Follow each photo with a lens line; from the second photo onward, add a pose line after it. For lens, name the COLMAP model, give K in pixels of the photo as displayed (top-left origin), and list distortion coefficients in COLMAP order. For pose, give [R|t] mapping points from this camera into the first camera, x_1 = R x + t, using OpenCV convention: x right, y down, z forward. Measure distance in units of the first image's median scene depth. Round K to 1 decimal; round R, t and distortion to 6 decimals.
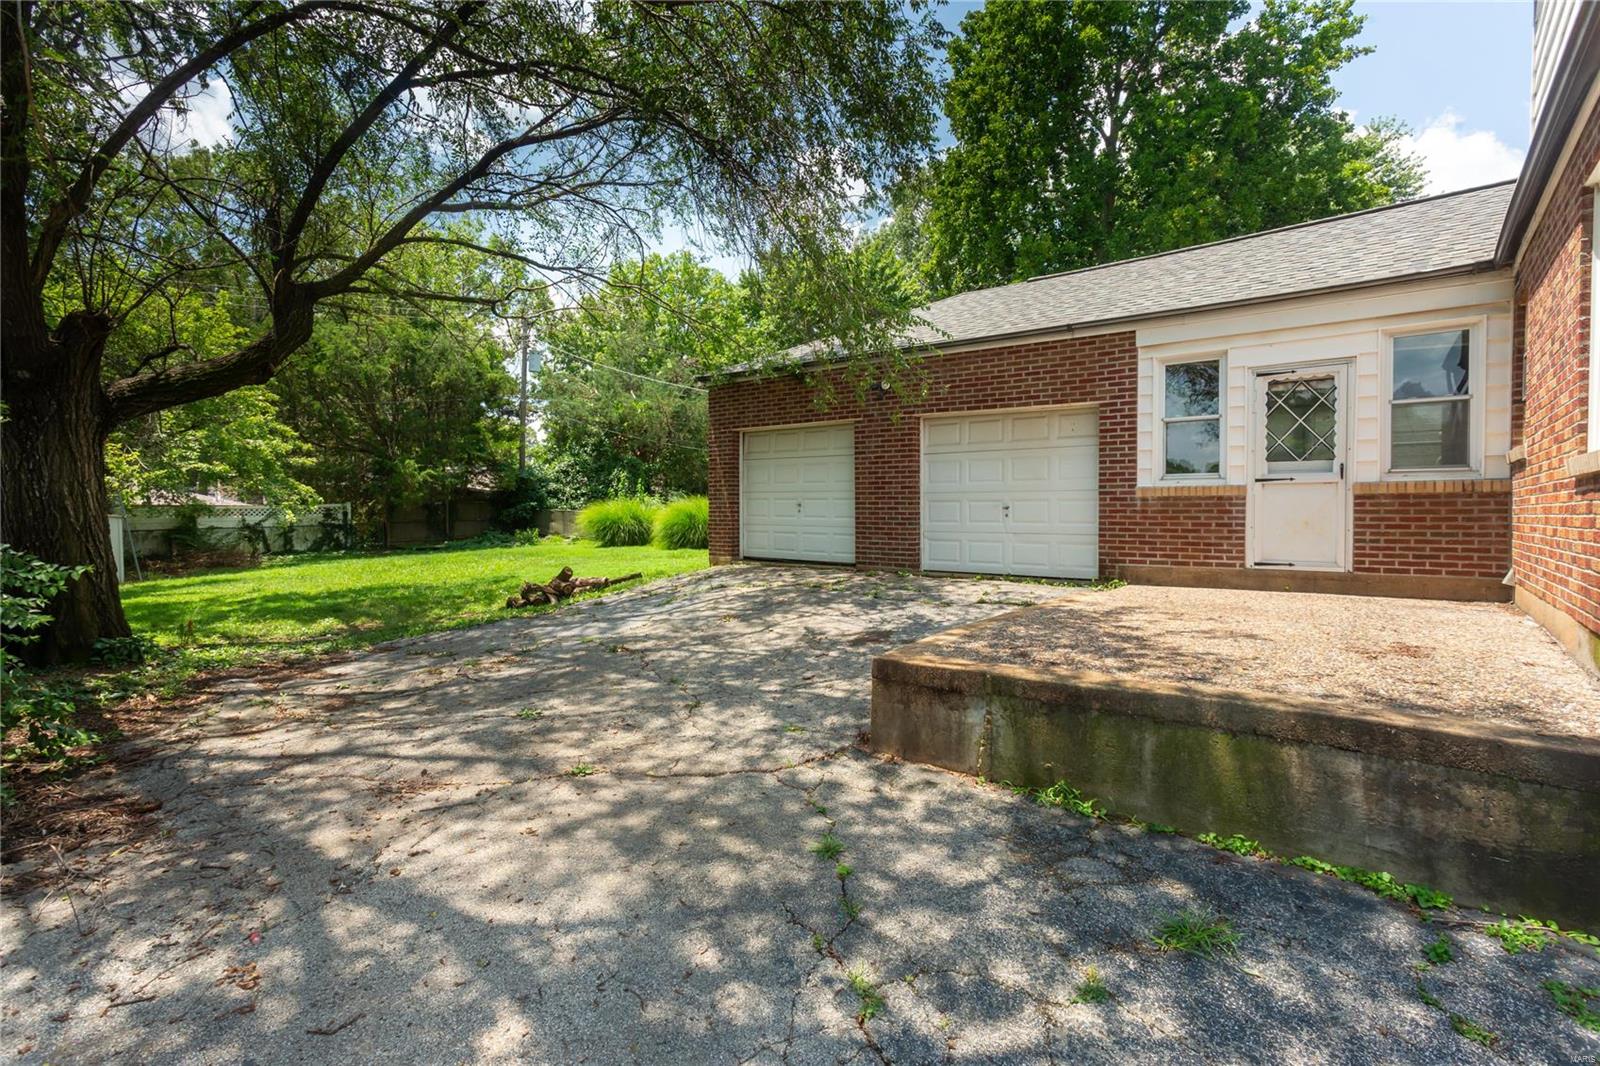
lens RADIAL K [[748.2, 0, 787.5], [0, 748.2, 518.7], [0, 0, 1]] dist [0.003018, -0.000419]
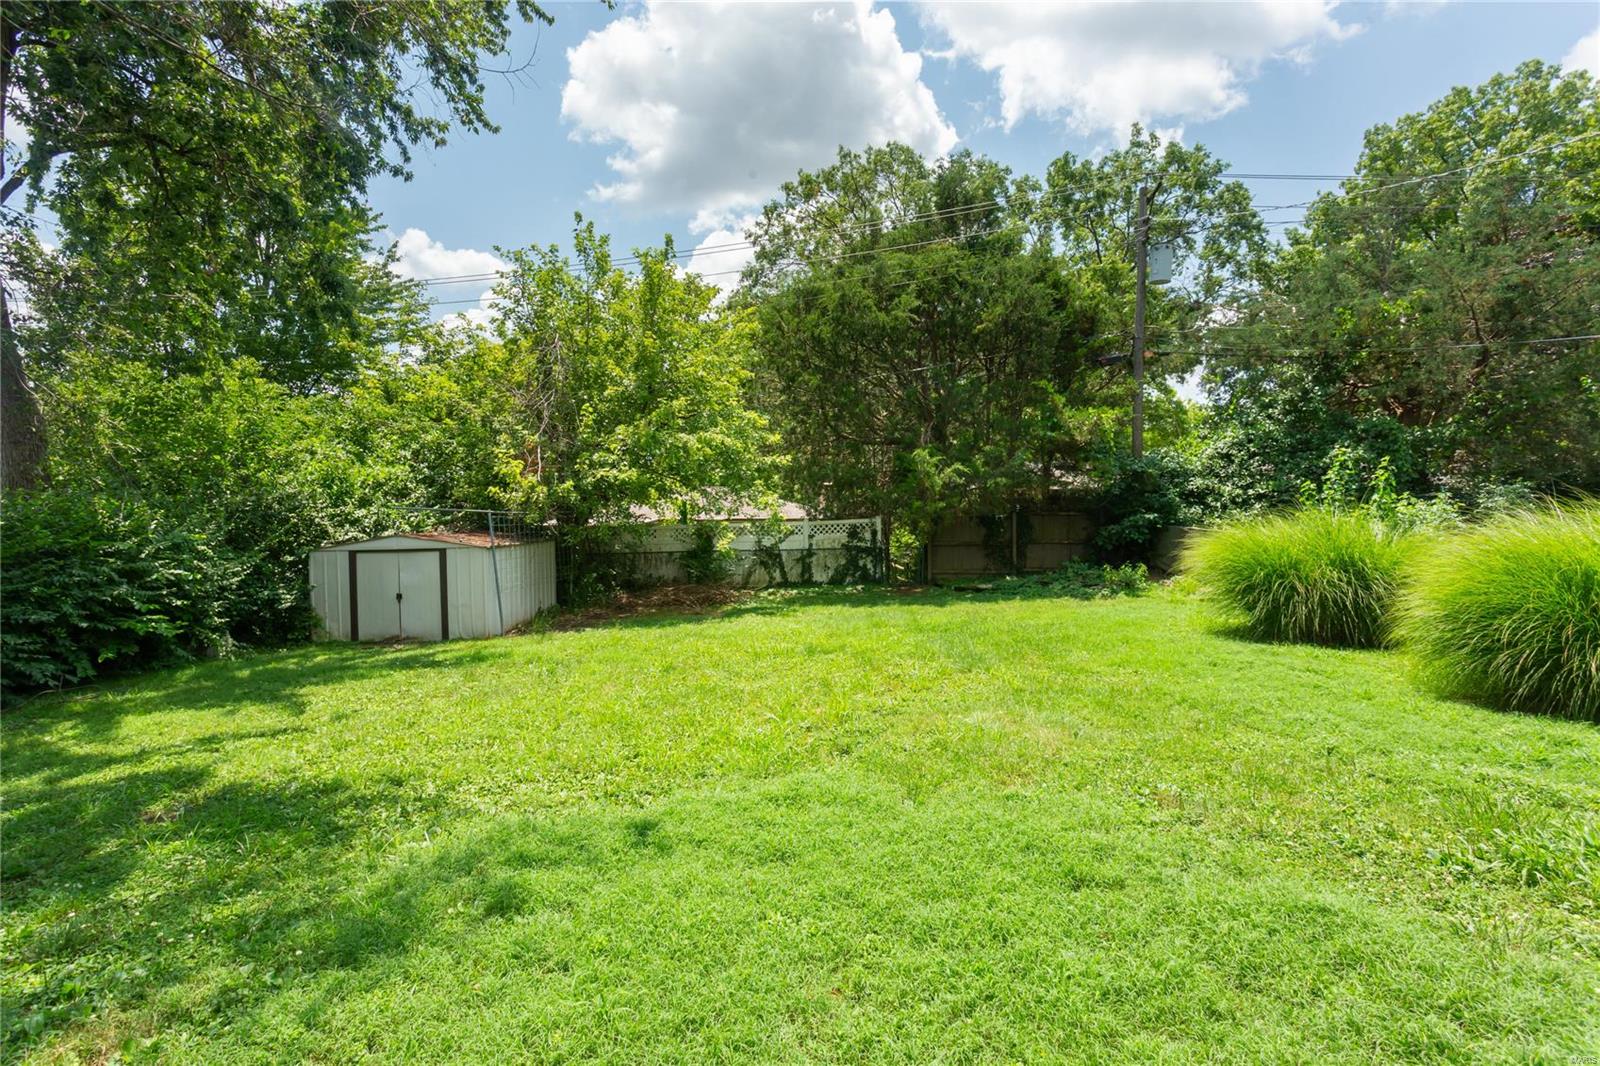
lens RADIAL K [[748.2, 0, 787.5], [0, 748.2, 518.7], [0, 0, 1]] dist [0.003018, -0.000419]
pose [[0.613222, -0.000080, -0.789911, -0.067833], [-0.001347, 0.999998, -0.001147, -0.017926], [0.789910, 0.001768, 0.613221, 0.459626]]
